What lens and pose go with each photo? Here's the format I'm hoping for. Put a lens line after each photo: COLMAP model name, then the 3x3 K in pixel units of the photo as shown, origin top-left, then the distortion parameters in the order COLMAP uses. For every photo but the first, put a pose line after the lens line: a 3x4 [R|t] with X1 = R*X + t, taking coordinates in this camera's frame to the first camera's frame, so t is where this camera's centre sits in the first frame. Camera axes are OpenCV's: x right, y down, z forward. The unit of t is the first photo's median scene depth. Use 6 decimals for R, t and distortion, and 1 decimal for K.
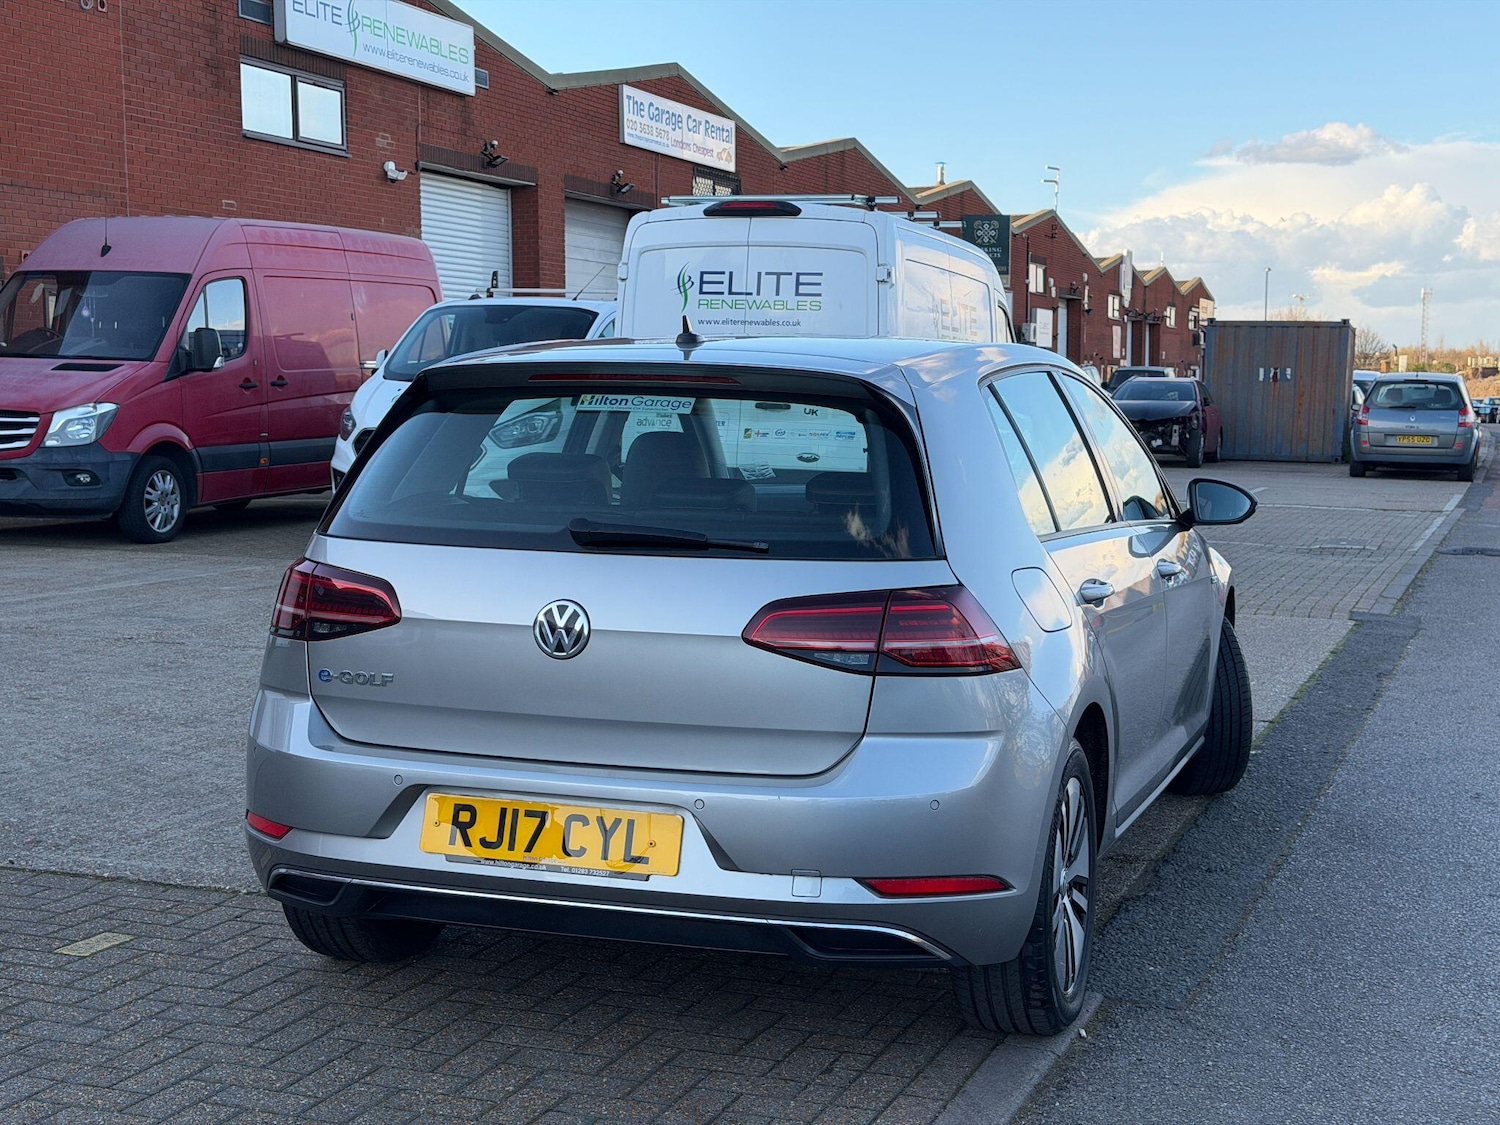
lens RADIAL K [[2091.1, 0, 754.4], [0, 2091.1, 582.5], [0, 0, 1]] dist [0.125269, 0.000000]
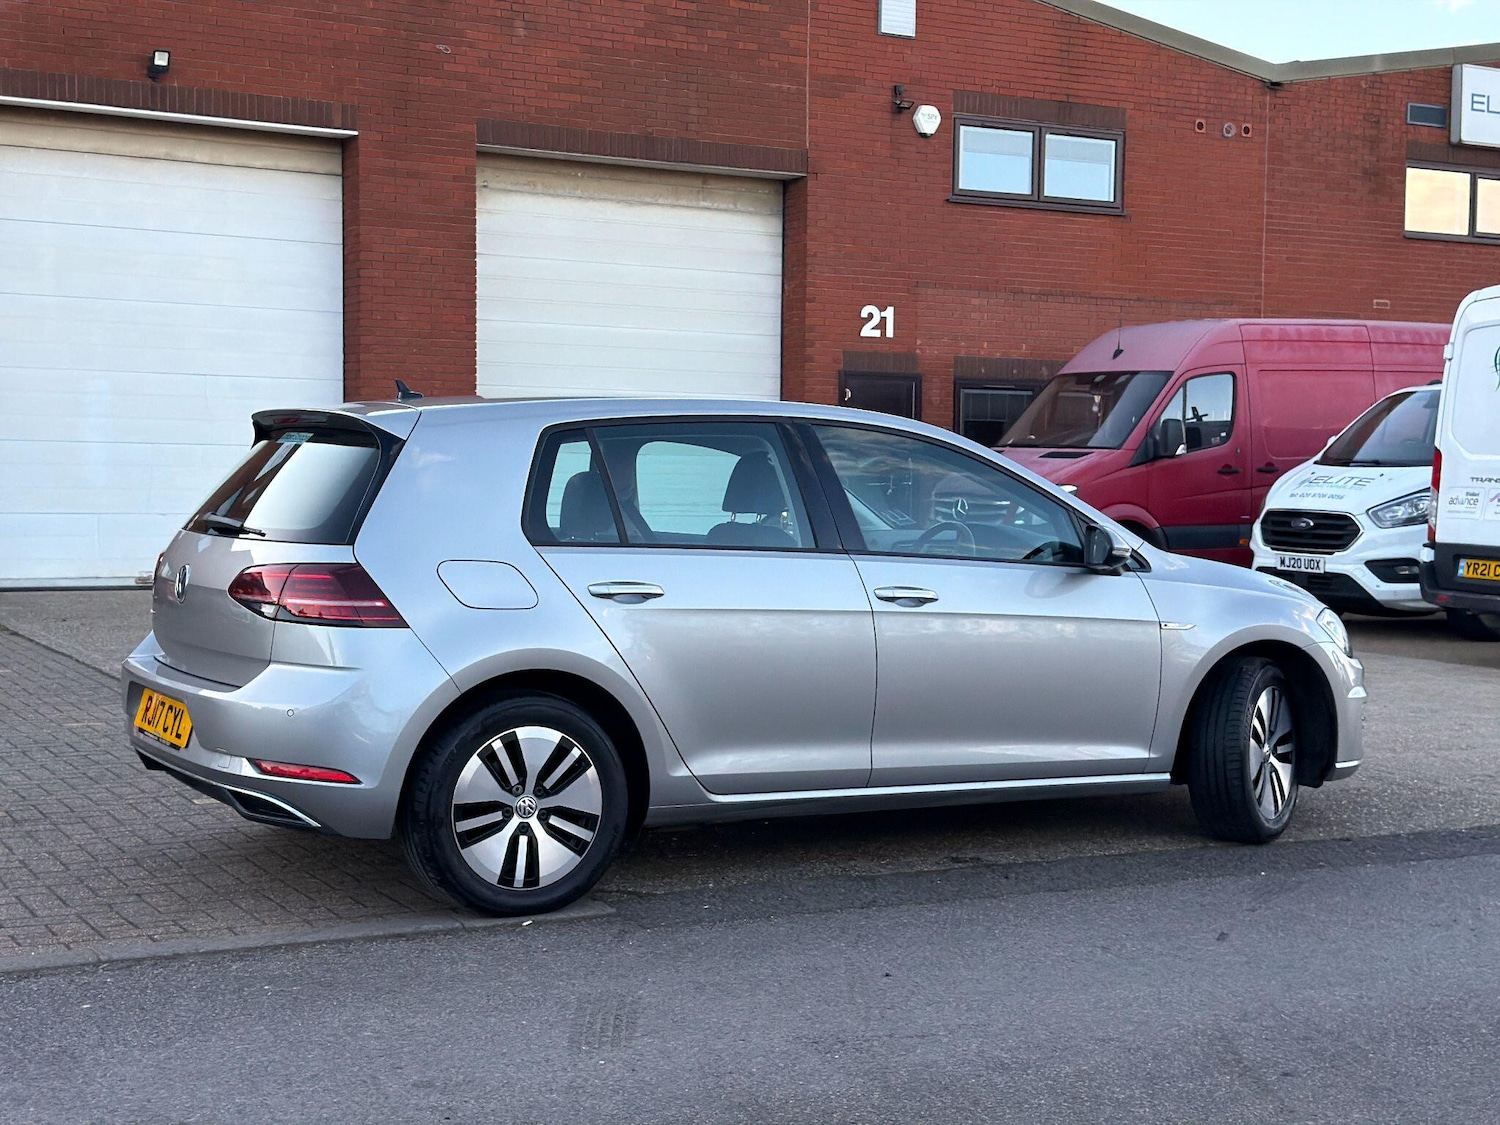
lens RADIAL K [[2091.1, 0, 744.2], [0, 2091.1, 585.9], [0, 0, 1]] dist [0.125269, 0.000000]
pose [[0.757017, 0.039263, -0.652215, 0.282347], [-0.070895, 0.997236, -0.022254, 0.006750], [0.649538, 0.063085, 0.757707, 0.024807]]
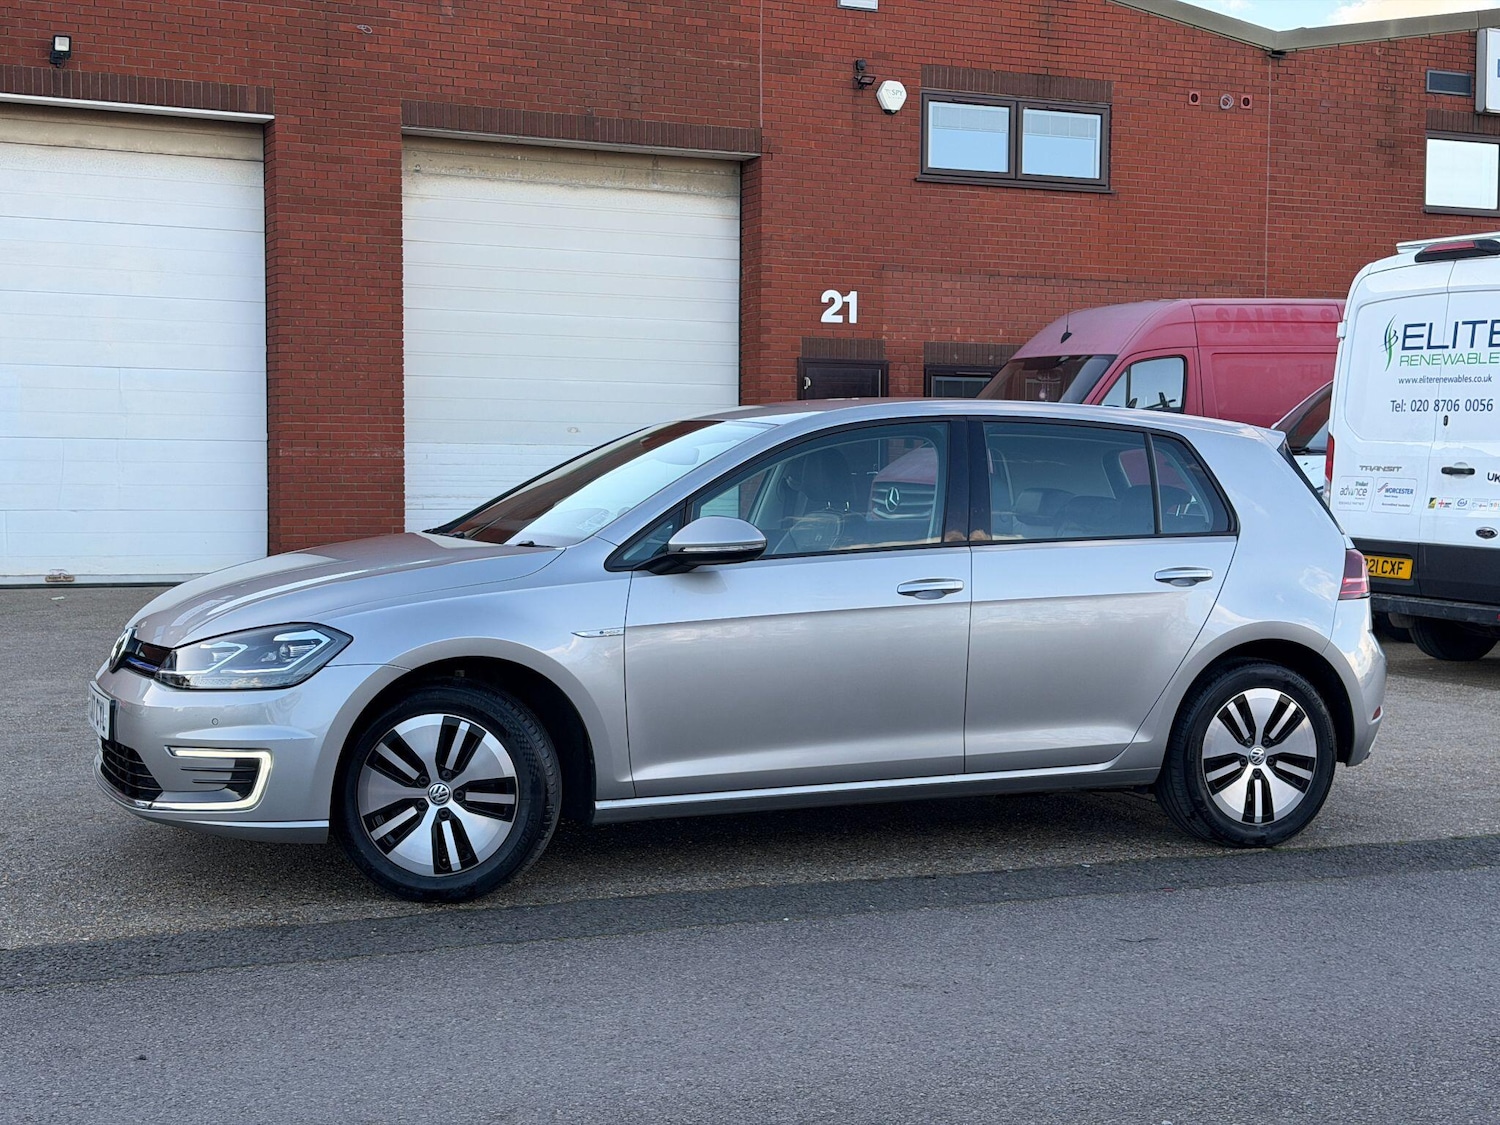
lens RADIAL K [[2091.1, 0, 744.5], [0, 2091.1, 566.5], [0, 0, 1]] dist [0.125269, 0.000000]
pose [[0.707143, 0.033605, -0.706272, 0.335328], [-0.070693, 0.997225, -0.023332, -0.004182], [0.703528, 0.066428, 0.707556, 0.139688]]
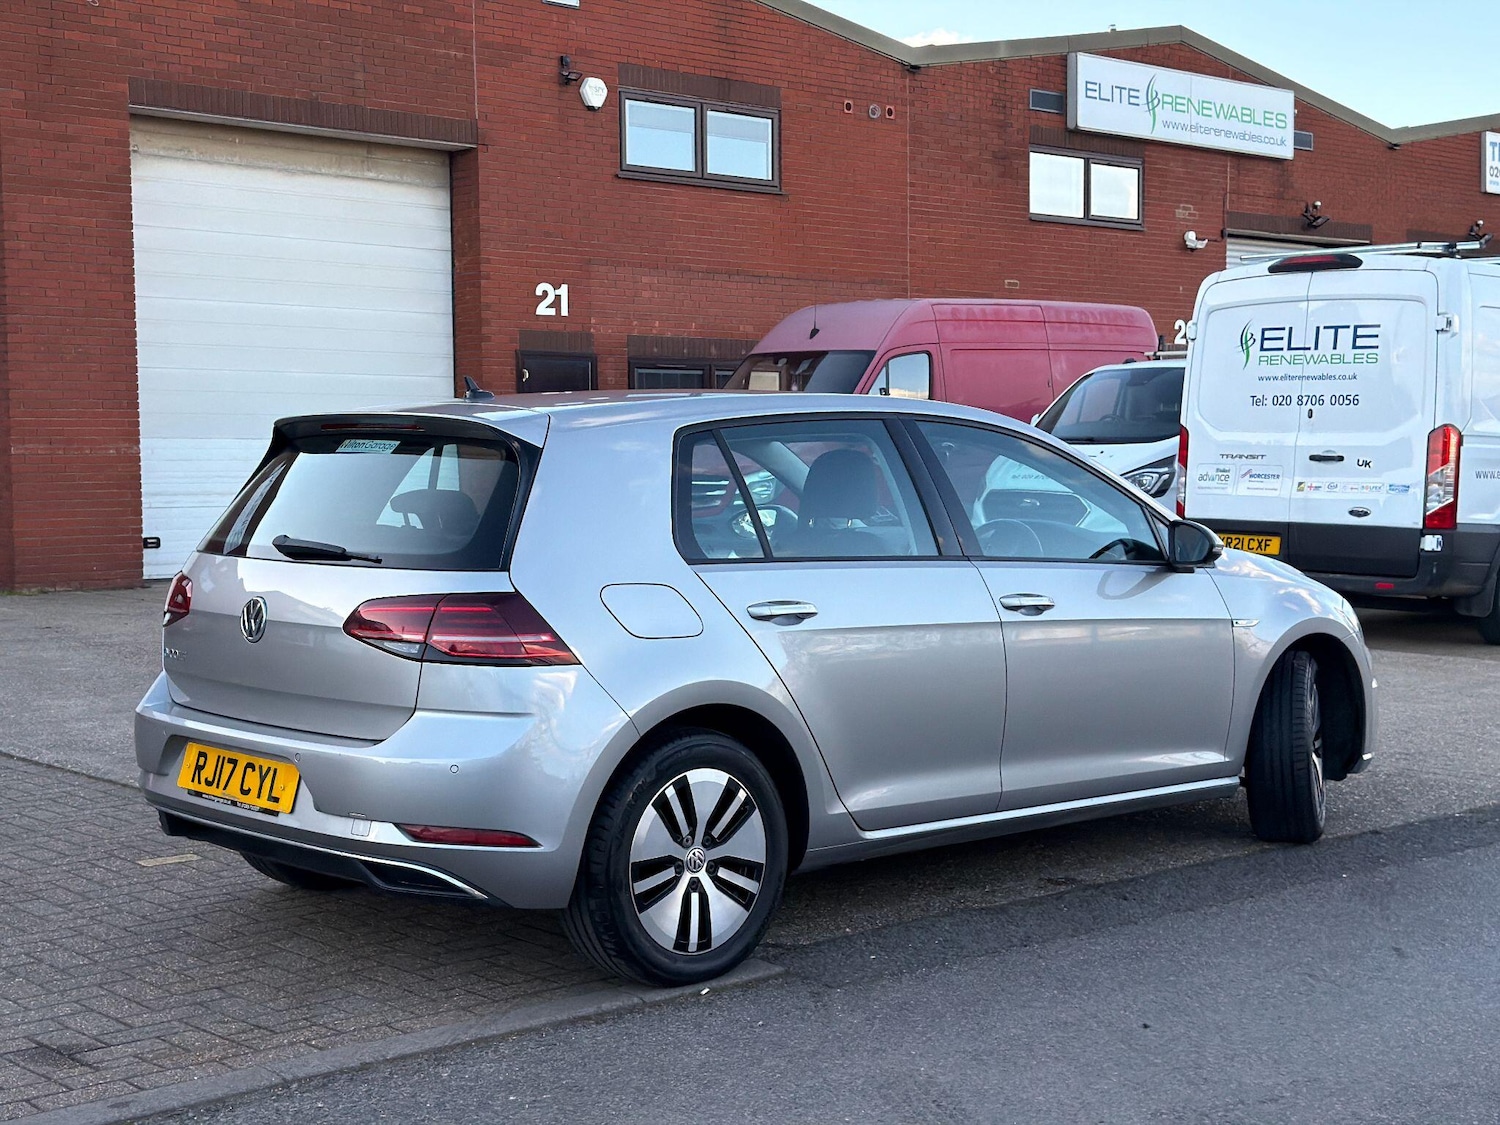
lens RADIAL K [[2091.1, 0, 730.5], [0, 2091.1, 572.0], [0, 0, 1]] dist [0.125269, 0.000000]
pose [[0.883205, 0.017551, -0.468659, 0.181308], [-0.035183, 0.998963, -0.028892, 0.004720], [0.467666, 0.042006, 0.882907, -0.002797]]
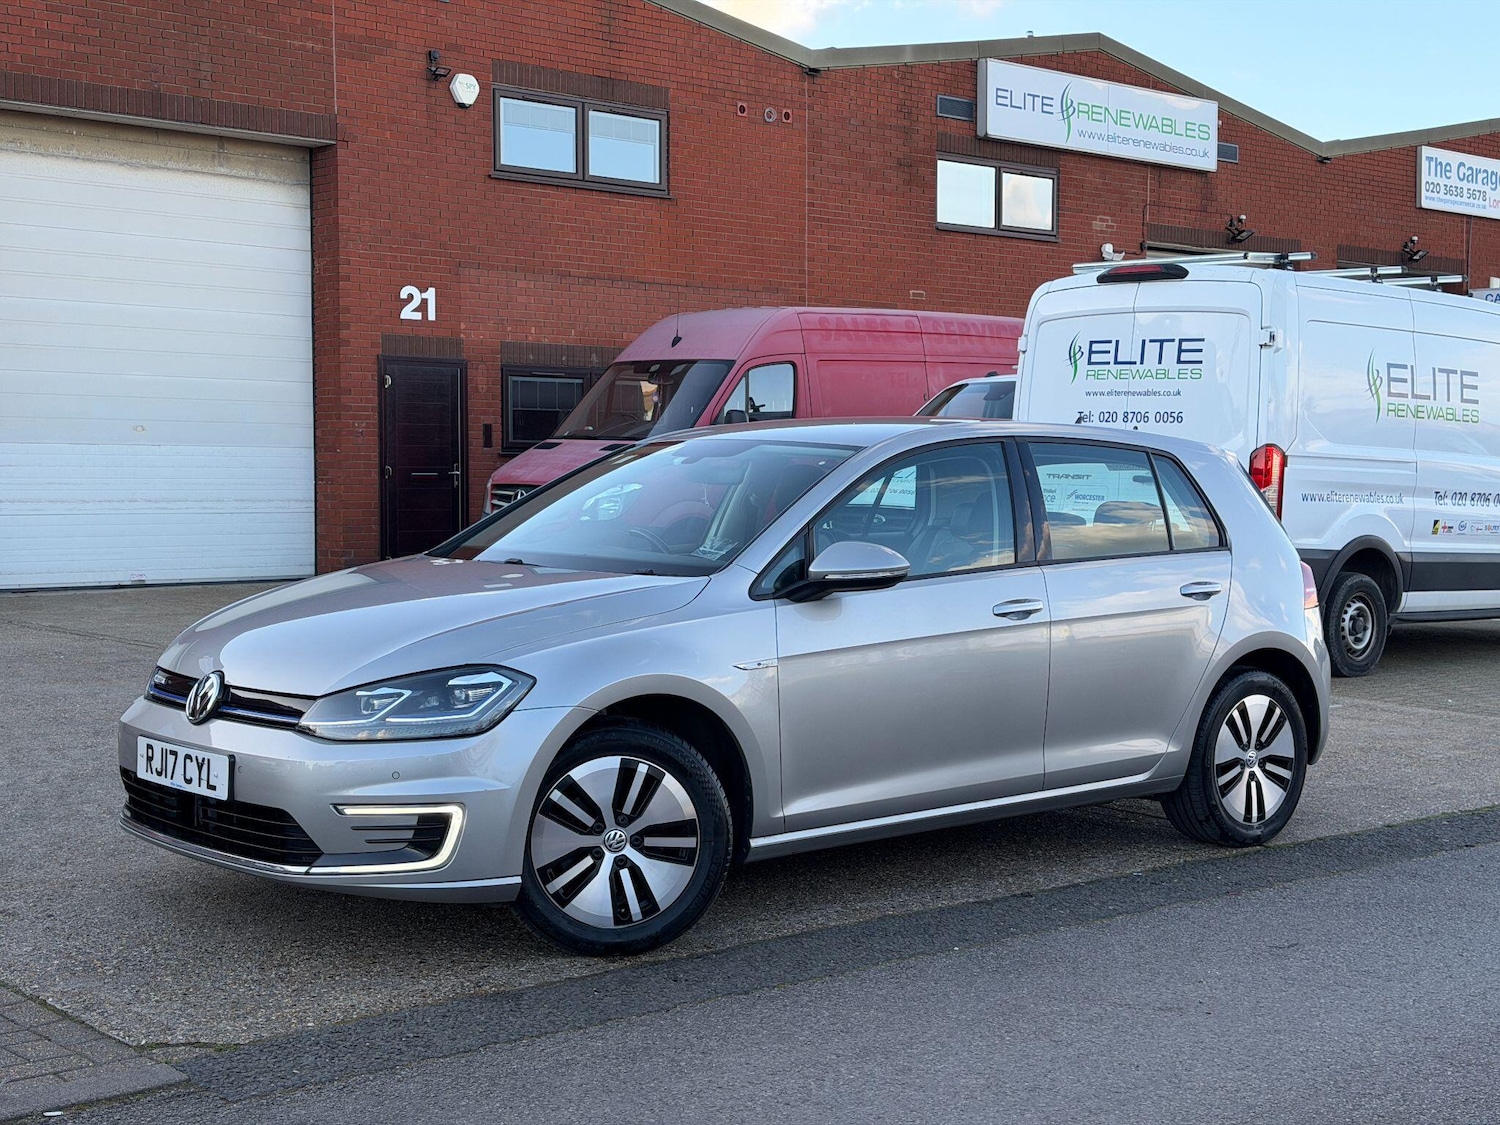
lens RADIAL K [[2091.1, 0, 744.5], [0, 2091.1, 571.8], [0, 0, 1]] dist [0.125269, 0.000000]
pose [[0.885971, 0.024257, -0.463105, 0.226128], [-0.045413, 0.998369, -0.034587, -0.002781], [0.461511, 0.051674, 0.885628, 0.070427]]
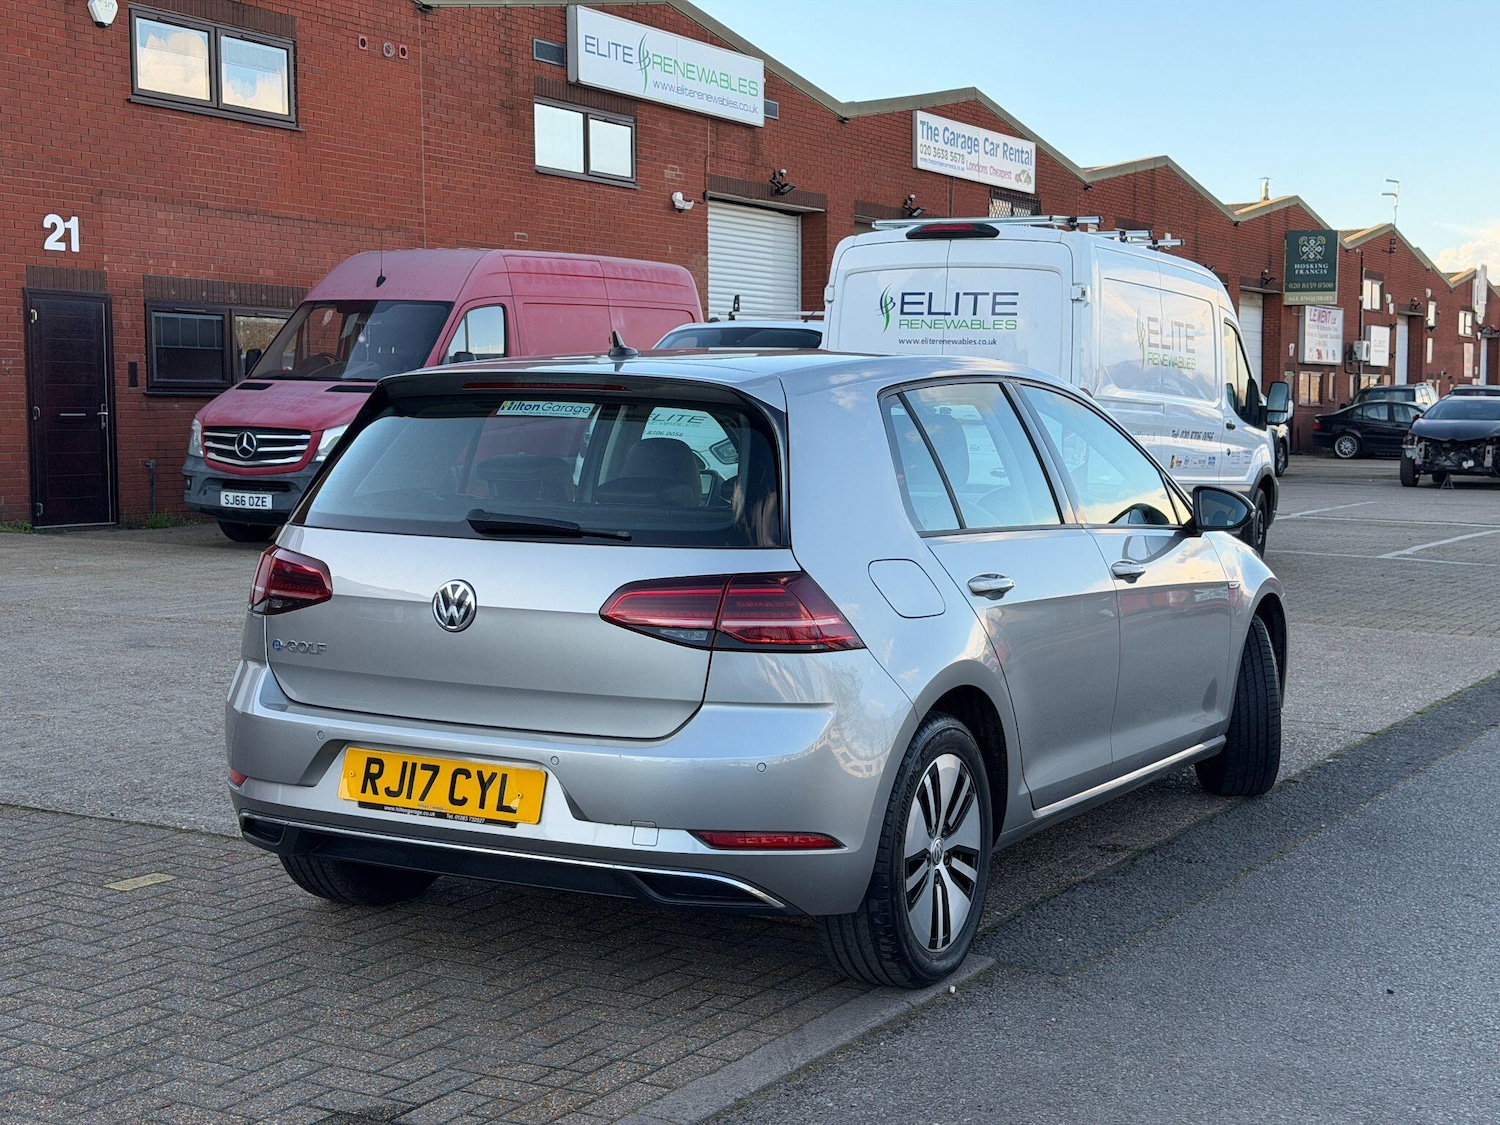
lens RADIAL K [[2091.1, 0, 746.3], [0, 2091.1, 574.1], [0, 0, 1]] dist [0.125269, 0.000000]
pose [[0.985739, 0.012897, -0.167788, 0.059593], [-0.015371, 0.999791, -0.013450, 0.004197], [0.167580, 0.015837, 0.985731, -0.022686]]
